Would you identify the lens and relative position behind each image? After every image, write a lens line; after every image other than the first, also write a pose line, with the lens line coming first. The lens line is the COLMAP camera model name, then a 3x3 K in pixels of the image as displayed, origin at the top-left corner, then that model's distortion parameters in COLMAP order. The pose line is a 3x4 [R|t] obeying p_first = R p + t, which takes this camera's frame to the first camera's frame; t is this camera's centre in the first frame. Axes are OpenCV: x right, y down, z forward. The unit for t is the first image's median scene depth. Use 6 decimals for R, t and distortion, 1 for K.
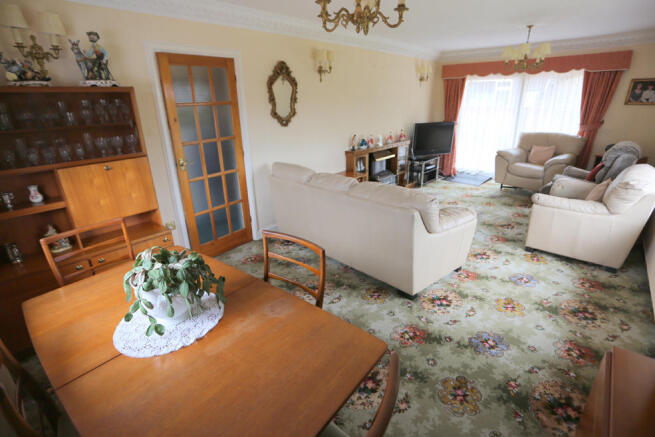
lens RADIAL K [[321.0, 0, 329.8], [0, 321.0, 204.6], [0, 0, 1]] dist [0.020924, 0.000895]
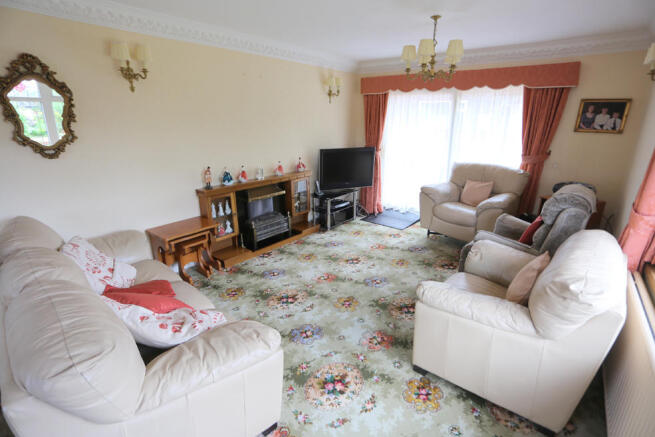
lens RADIAL K [[285.3, 0, 327.5], [0, 285.3, 218.5], [0, 0, 1]] dist [-0.002742, -0.000205]
pose [[0.999815, 0.016975, 0.008997, 0.280759], [-0.017227, 0.999440, 0.028671, -0.104804], [-0.008505, -0.028821, 0.999548, 0.298045]]
